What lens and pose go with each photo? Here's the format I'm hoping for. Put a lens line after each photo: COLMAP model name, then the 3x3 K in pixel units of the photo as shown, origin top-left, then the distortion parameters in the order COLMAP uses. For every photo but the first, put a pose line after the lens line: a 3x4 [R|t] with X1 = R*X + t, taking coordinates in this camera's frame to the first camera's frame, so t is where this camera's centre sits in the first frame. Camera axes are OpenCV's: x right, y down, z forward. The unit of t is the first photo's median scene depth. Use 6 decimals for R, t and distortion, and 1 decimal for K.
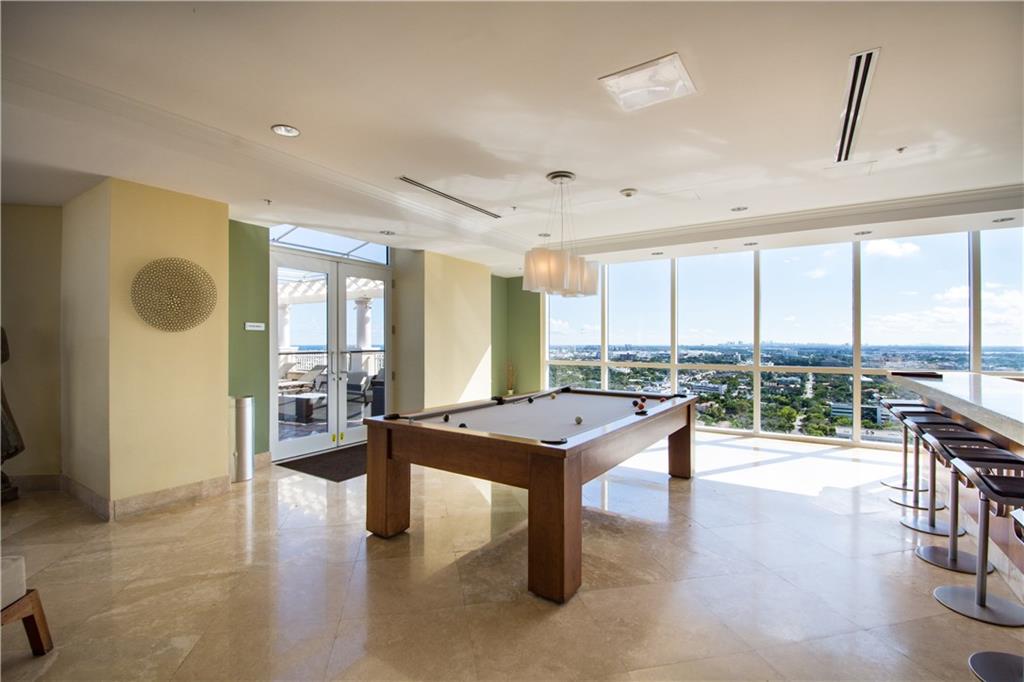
lens RADIAL K [[453.4, 0, 511.7], [0, 453.4, 359.9], [0, 0, 1]] dist [0.000997, -0.015645]
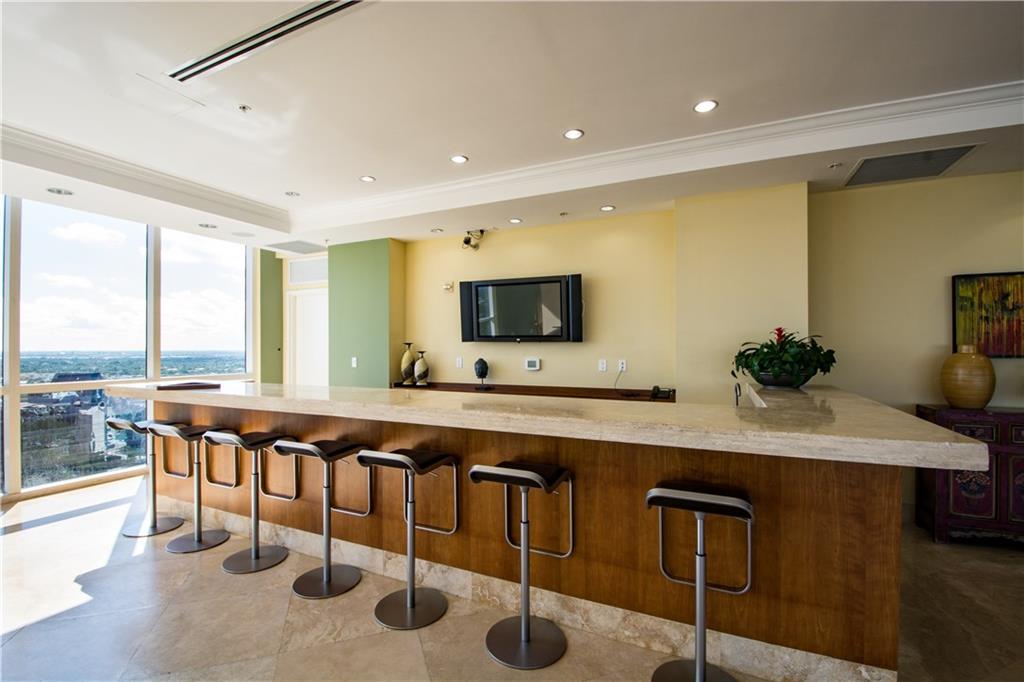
lens RADIAL K [[449.9, 0, 512.0], [0, 449.9, 341.0], [0, 0, 1]] dist [0.000375, -0.015106]
pose [[-0.137500, 0.009221, 0.990459, 0.007502], [0.038864, 0.999237, -0.003907, -0.025722], [-0.989739, 0.037956, -0.137754, 0.544308]]
